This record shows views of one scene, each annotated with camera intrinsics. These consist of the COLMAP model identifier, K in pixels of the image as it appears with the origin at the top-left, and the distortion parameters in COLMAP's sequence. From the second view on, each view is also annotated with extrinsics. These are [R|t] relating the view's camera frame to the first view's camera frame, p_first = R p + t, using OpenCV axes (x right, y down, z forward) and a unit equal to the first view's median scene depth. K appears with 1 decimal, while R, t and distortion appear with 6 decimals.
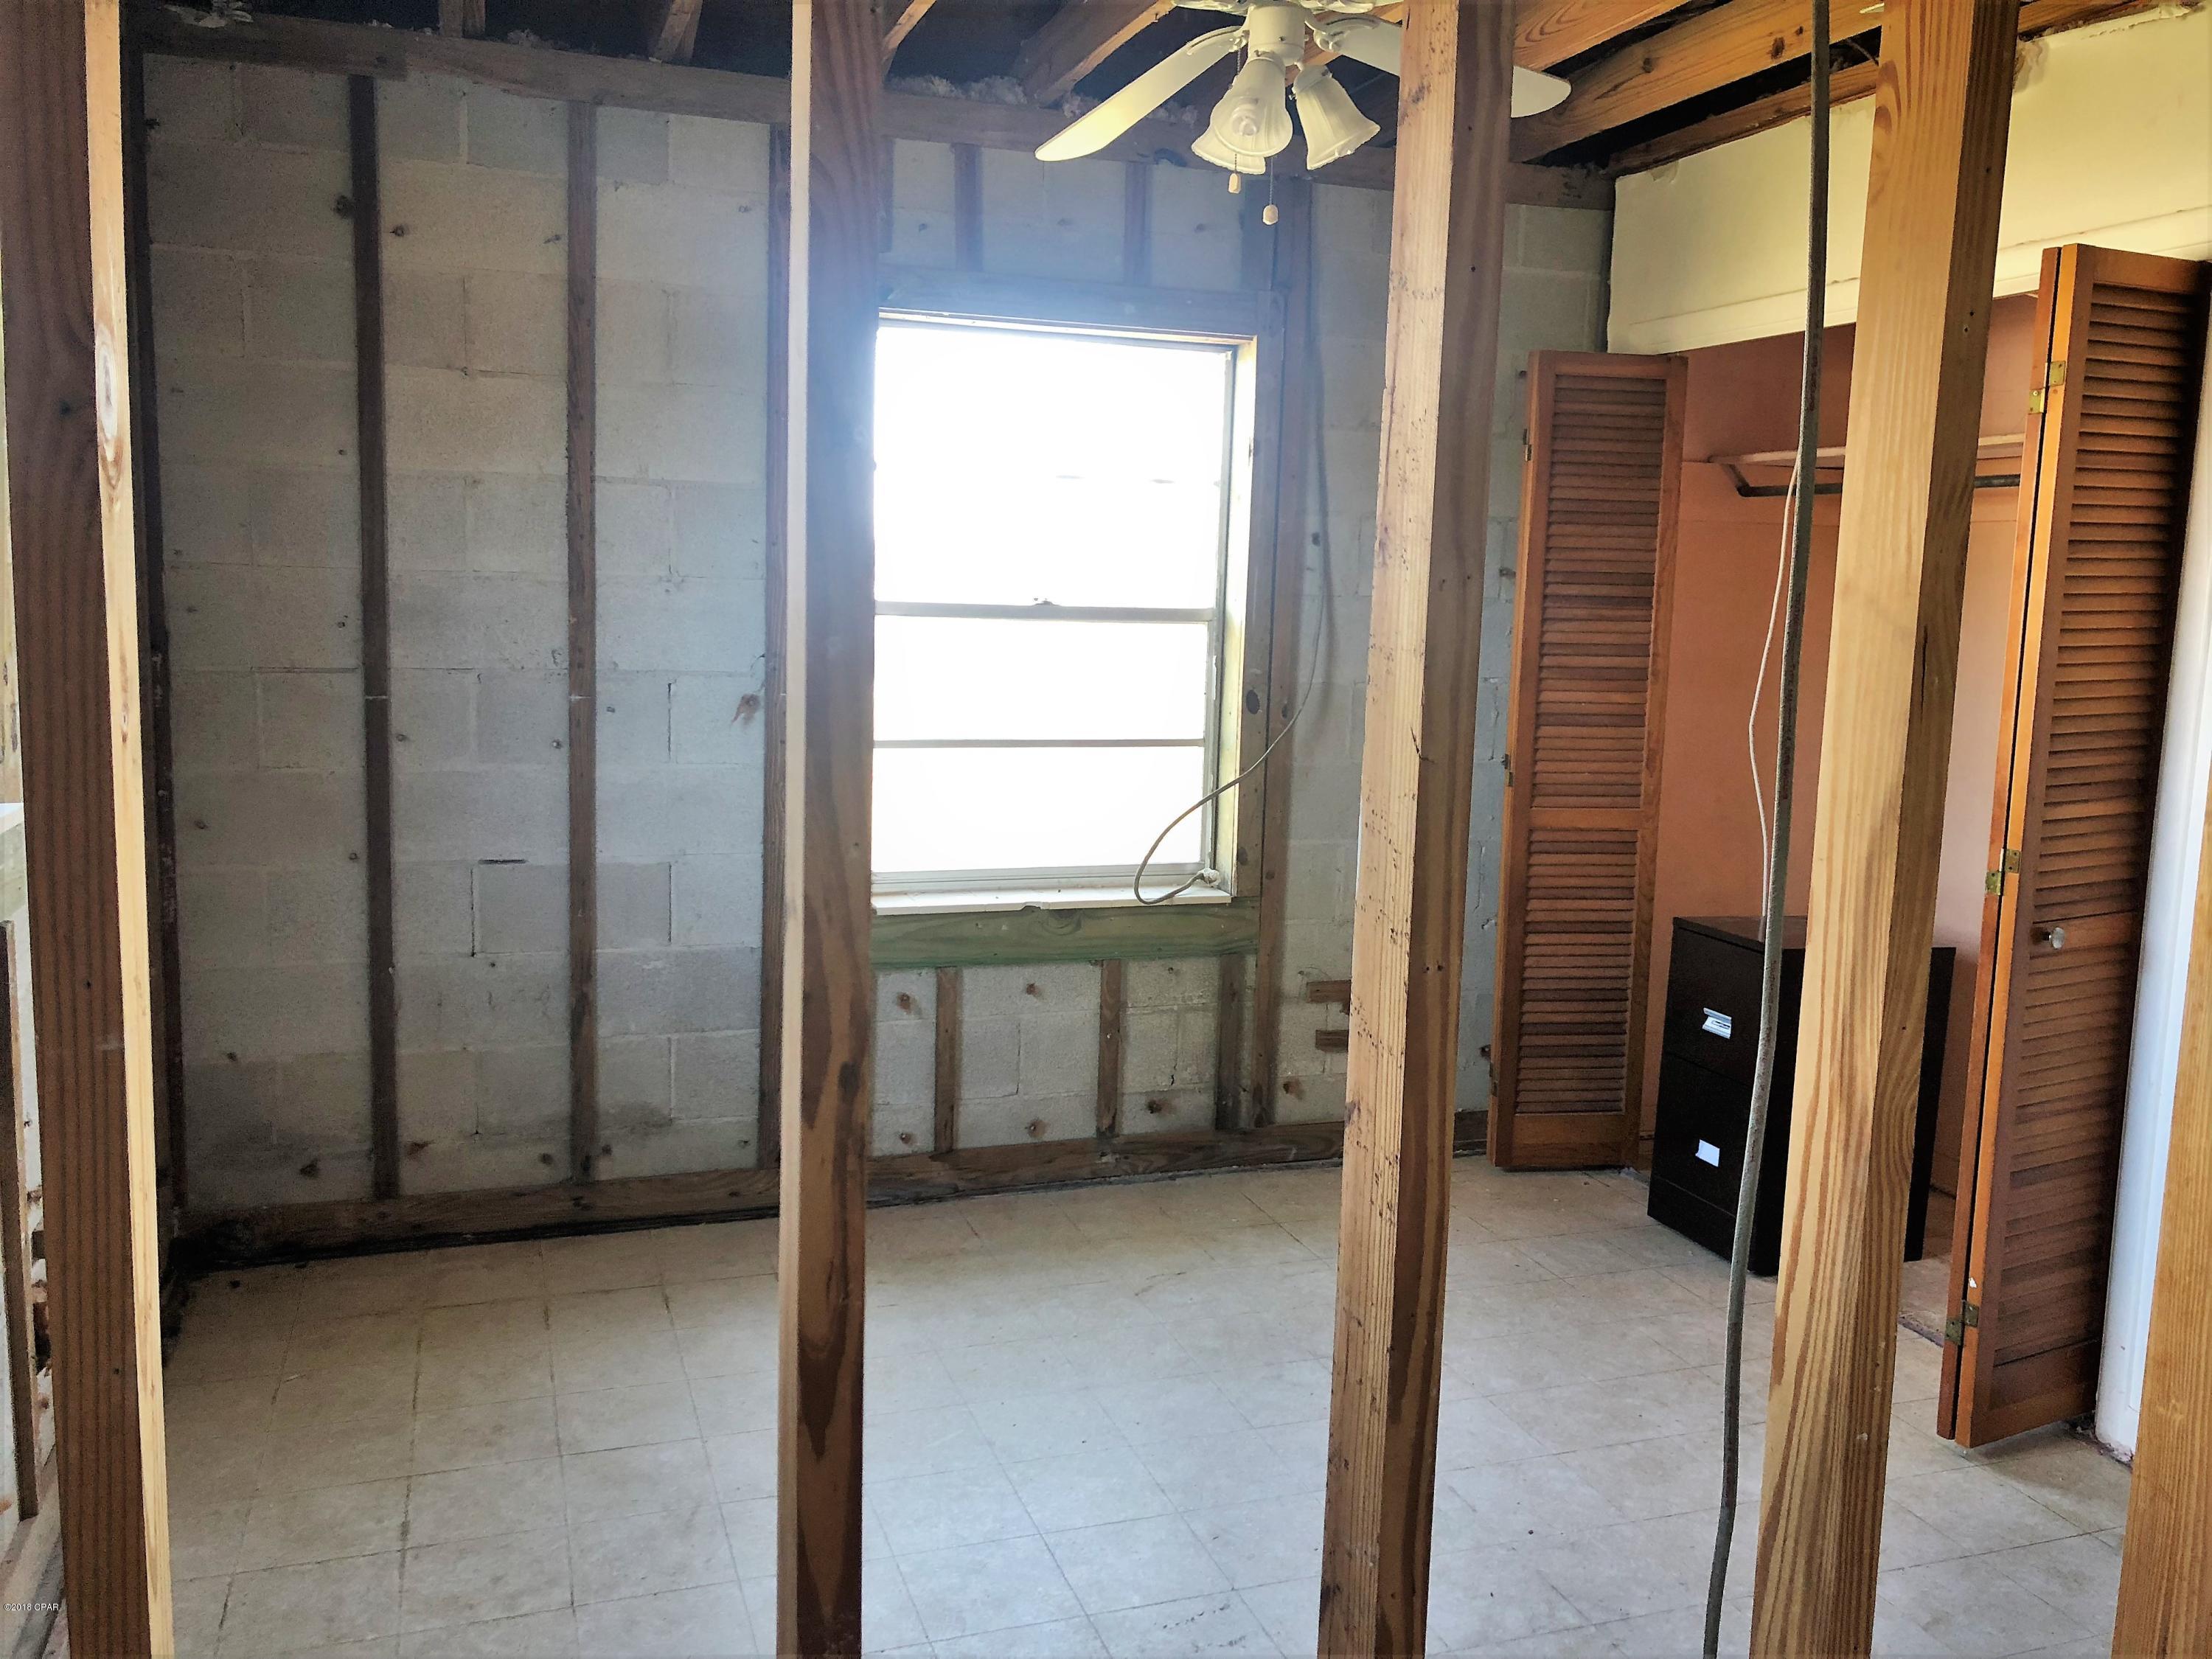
lens RADIAL K [[1841.7, 0, 1114.4], [0, 1841.7, 838.7], [0, 0, 1]] dist [0.063949, -0.070652]
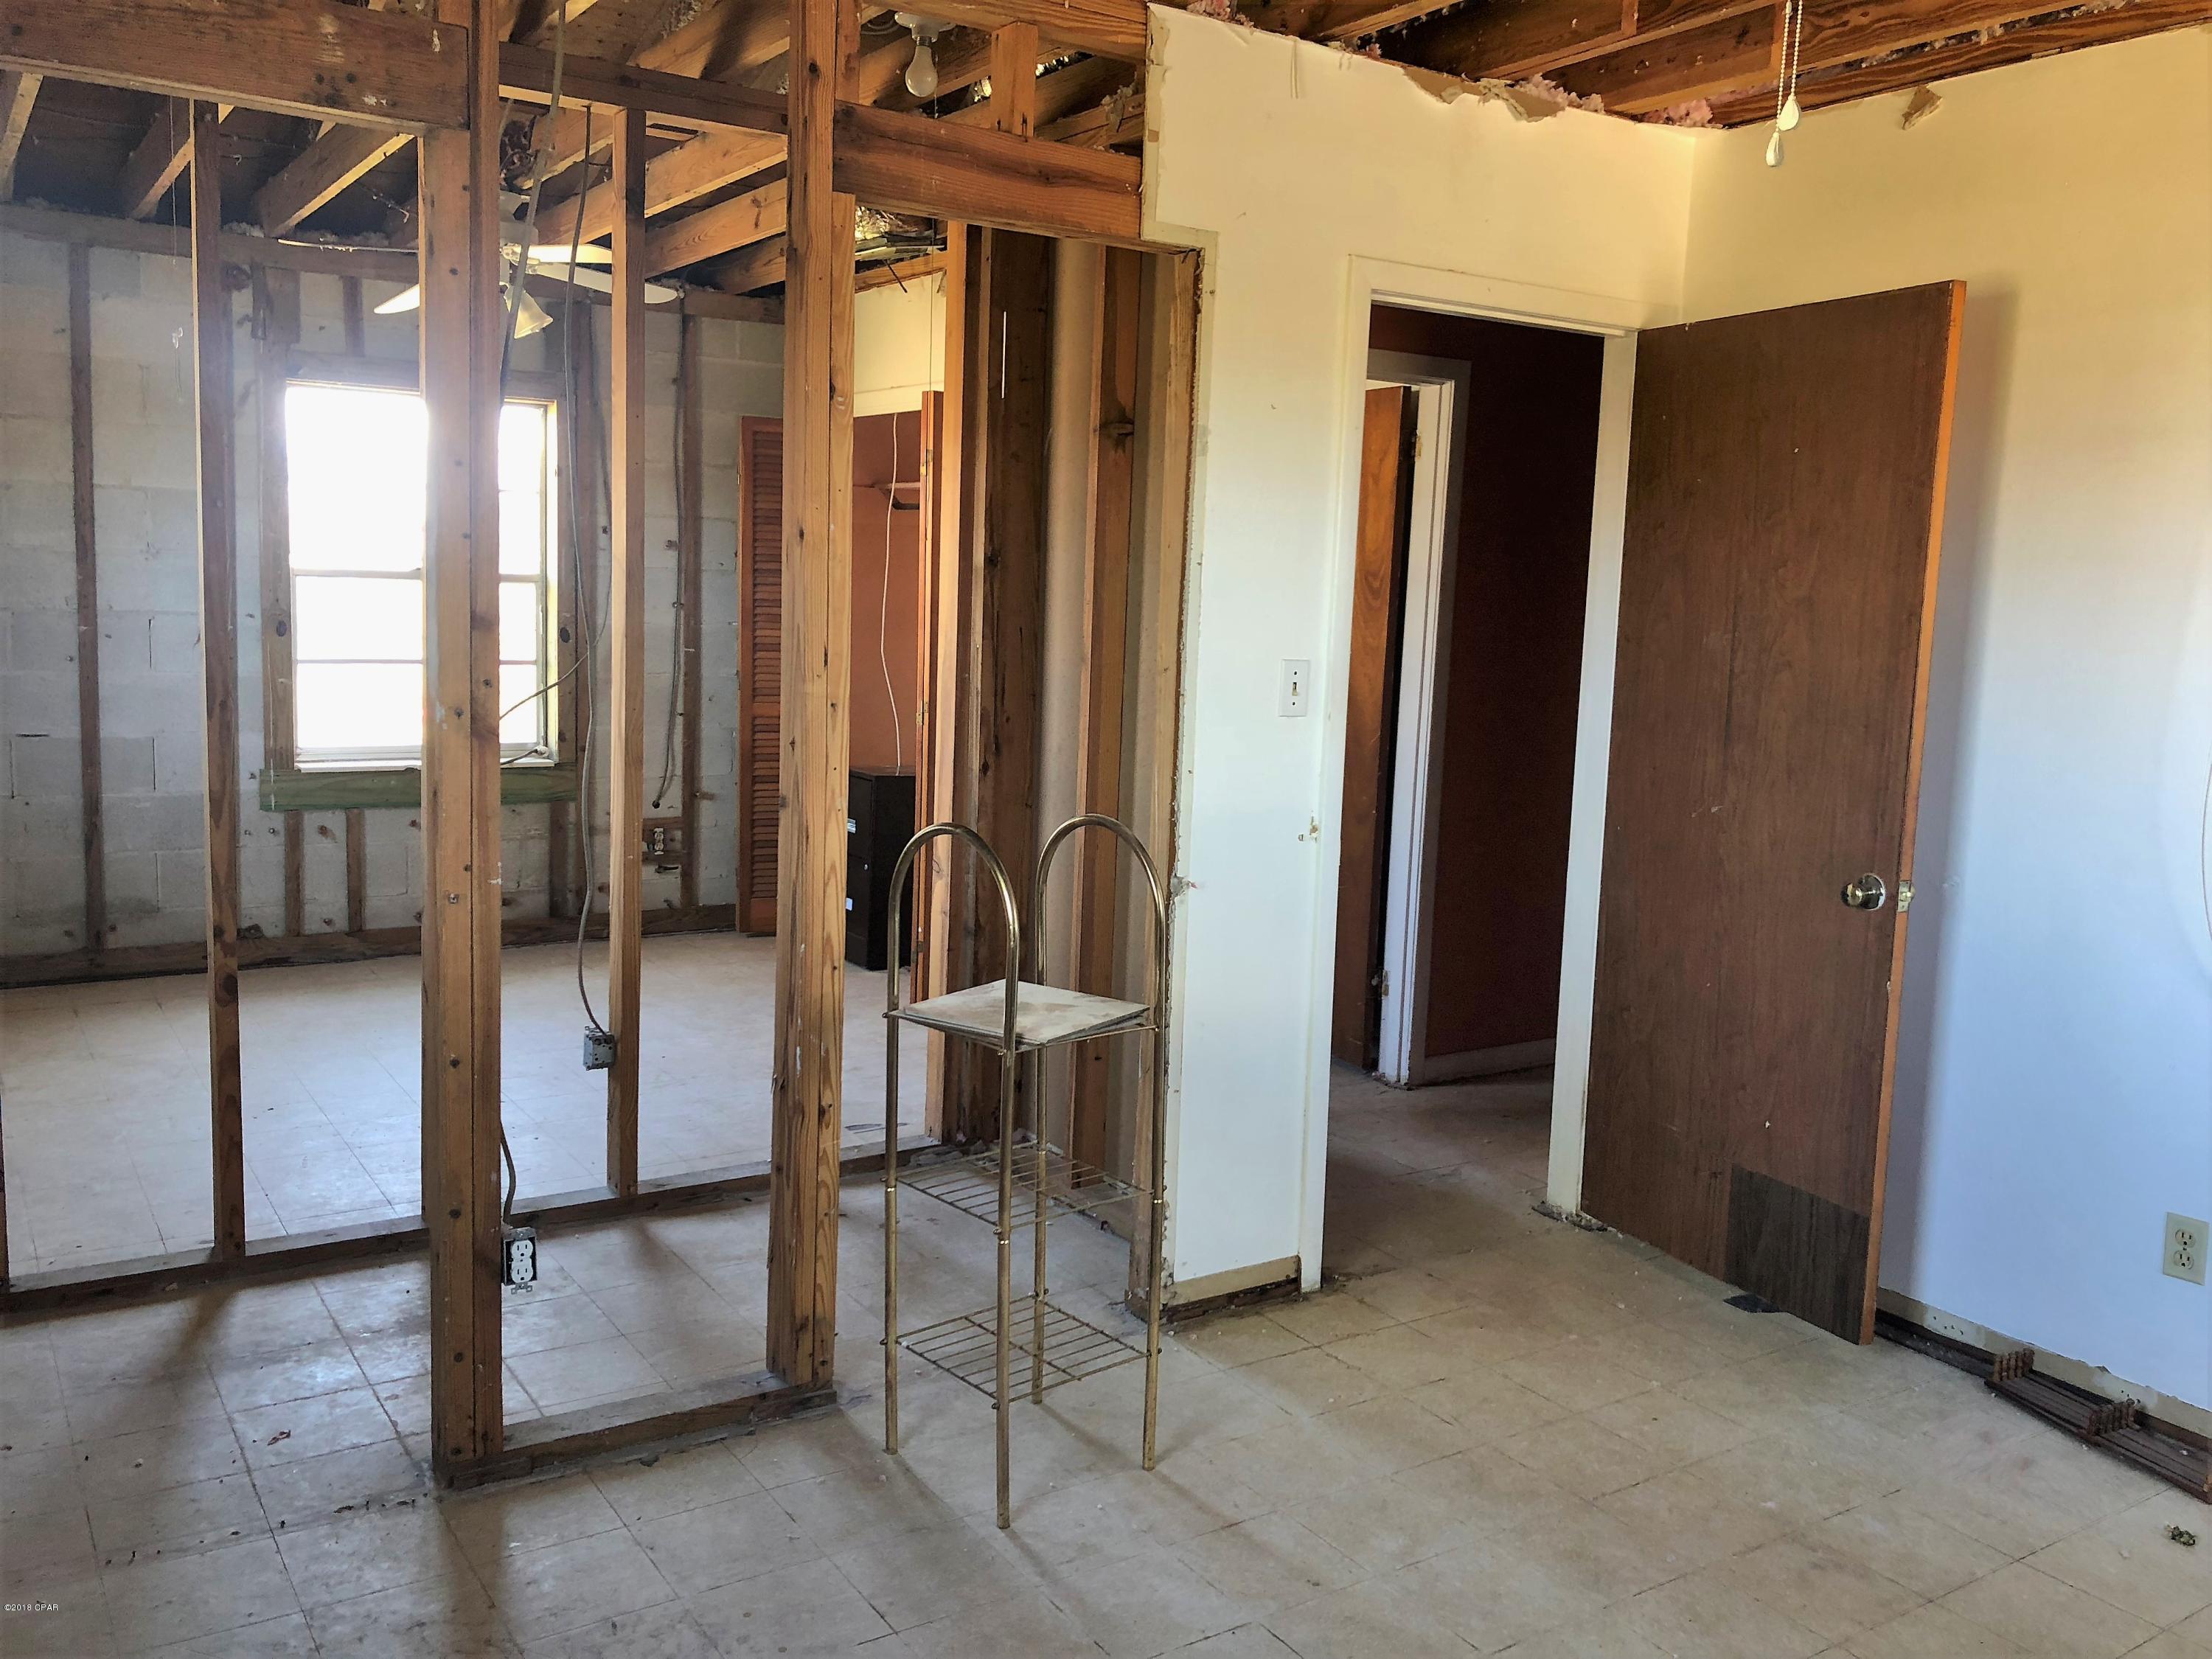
lens RADIAL K [[1841.7, 0, 1123.9], [0, 1841.7, 810.7], [0, 0, 1]] dist [0.063949, -0.070652]
pose [[0.955123, -0.028213, 0.294862, 0.067845], [0.027174, 0.999602, 0.007624, 0.081899], [-0.294959, 0.000731, 0.955509, -0.690895]]
